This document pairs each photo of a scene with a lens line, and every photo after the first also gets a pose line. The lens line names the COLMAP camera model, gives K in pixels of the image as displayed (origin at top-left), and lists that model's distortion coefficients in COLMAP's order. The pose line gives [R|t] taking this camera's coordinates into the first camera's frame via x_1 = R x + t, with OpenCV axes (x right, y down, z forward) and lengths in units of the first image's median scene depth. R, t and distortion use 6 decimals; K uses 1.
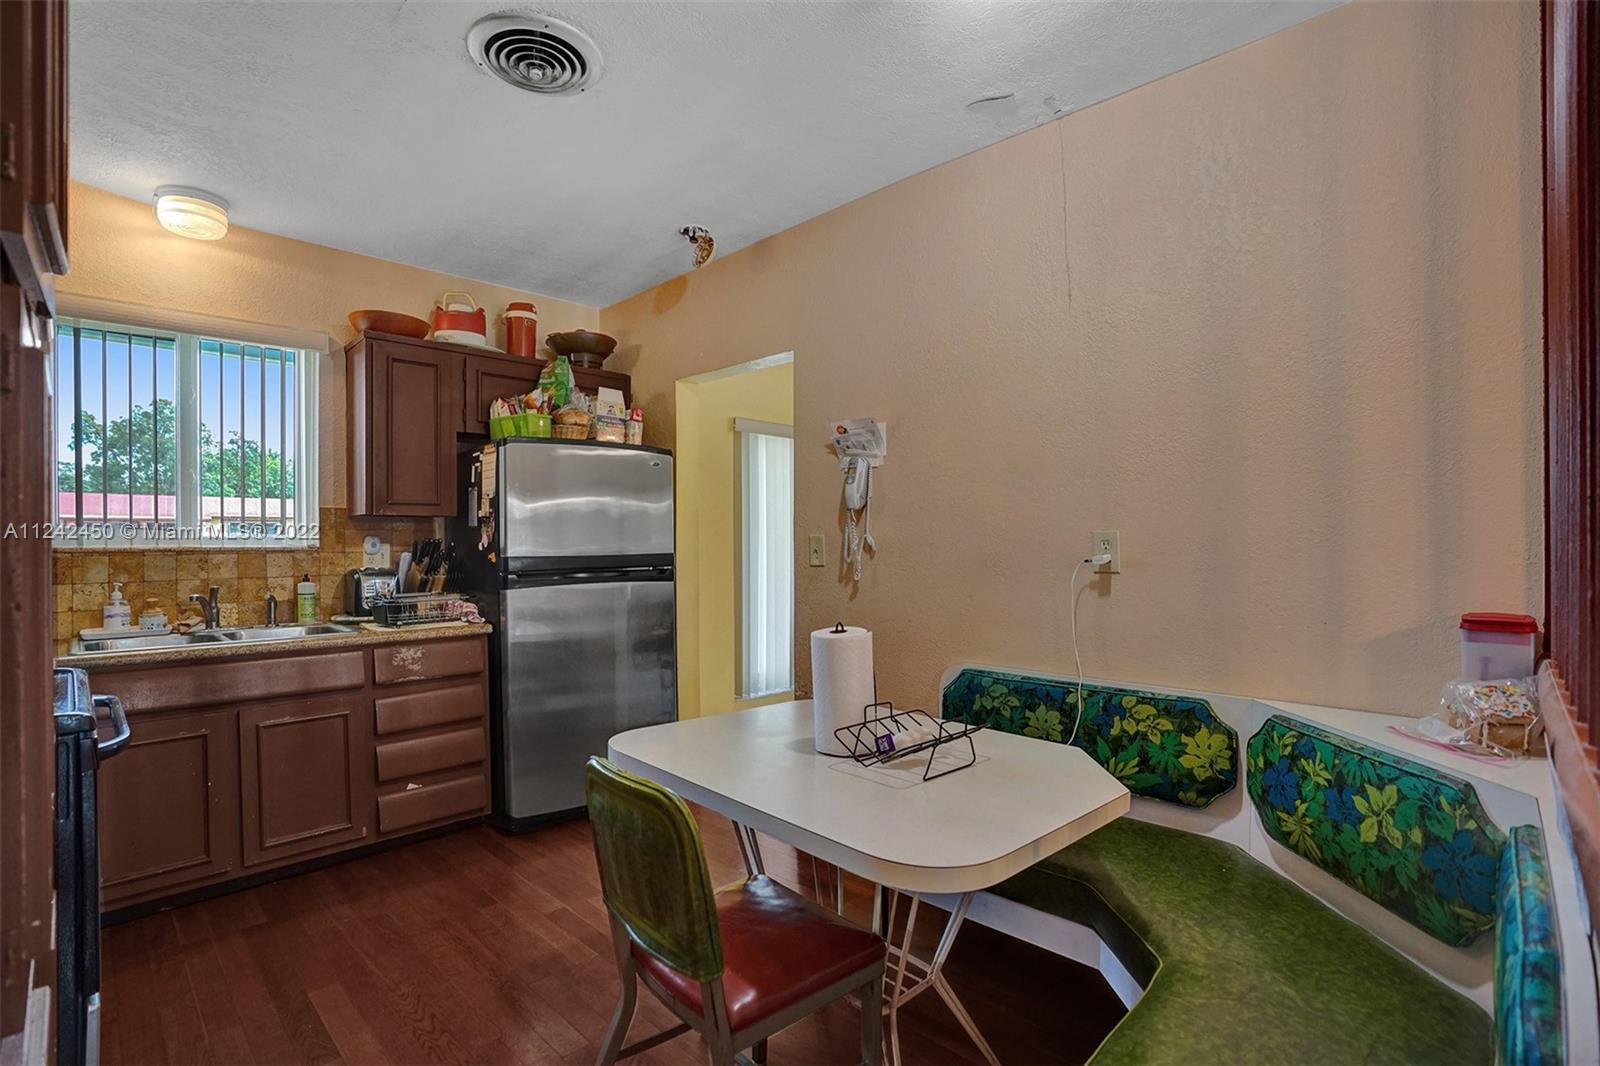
lens RADIAL K [[660.5, 0, 800.0], [0, 660.5, 533.0], [0, 0, 1]] dist [-0.010898, 0.000061]
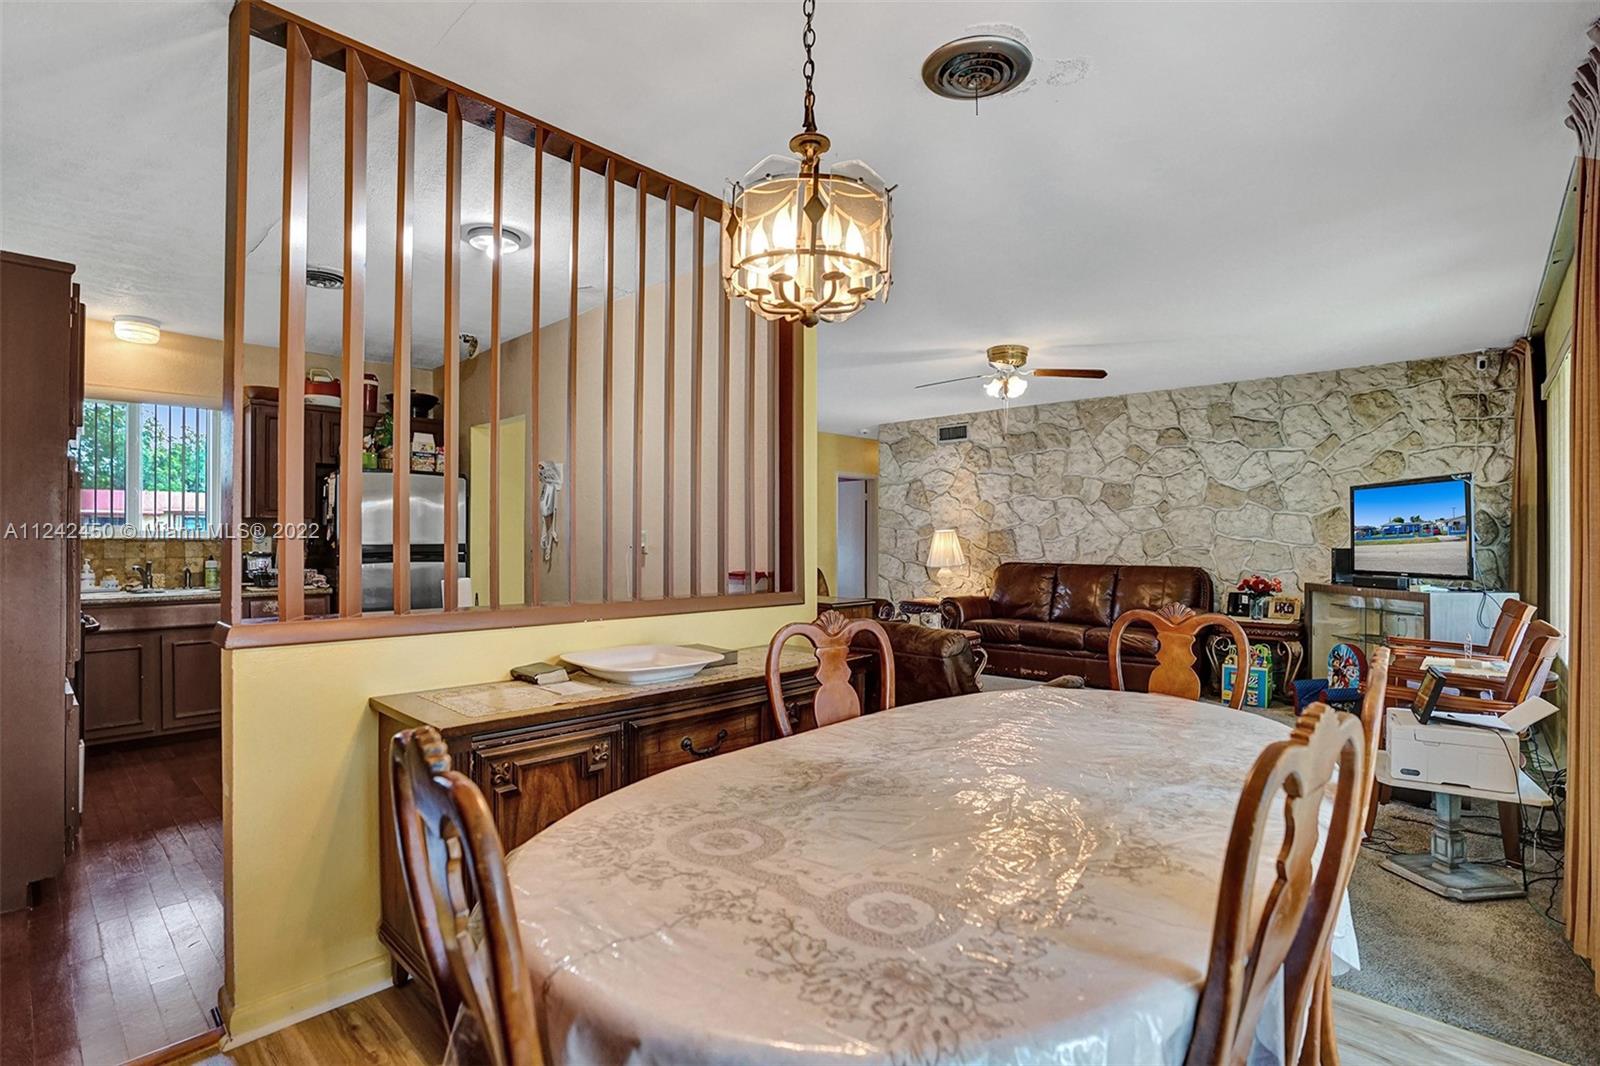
lens RADIAL K [[743.4, 0, 858.2], [0, 743.4, 527.9], [0, 0, 1]] dist [-0.001064, -0.000103]
pose [[0.999901, 0.004174, 0.013466, 0.798144], [-0.004074, 0.999964, -0.007427, 0.004750], [-0.013497, 0.007371, 0.999882, -0.822733]]
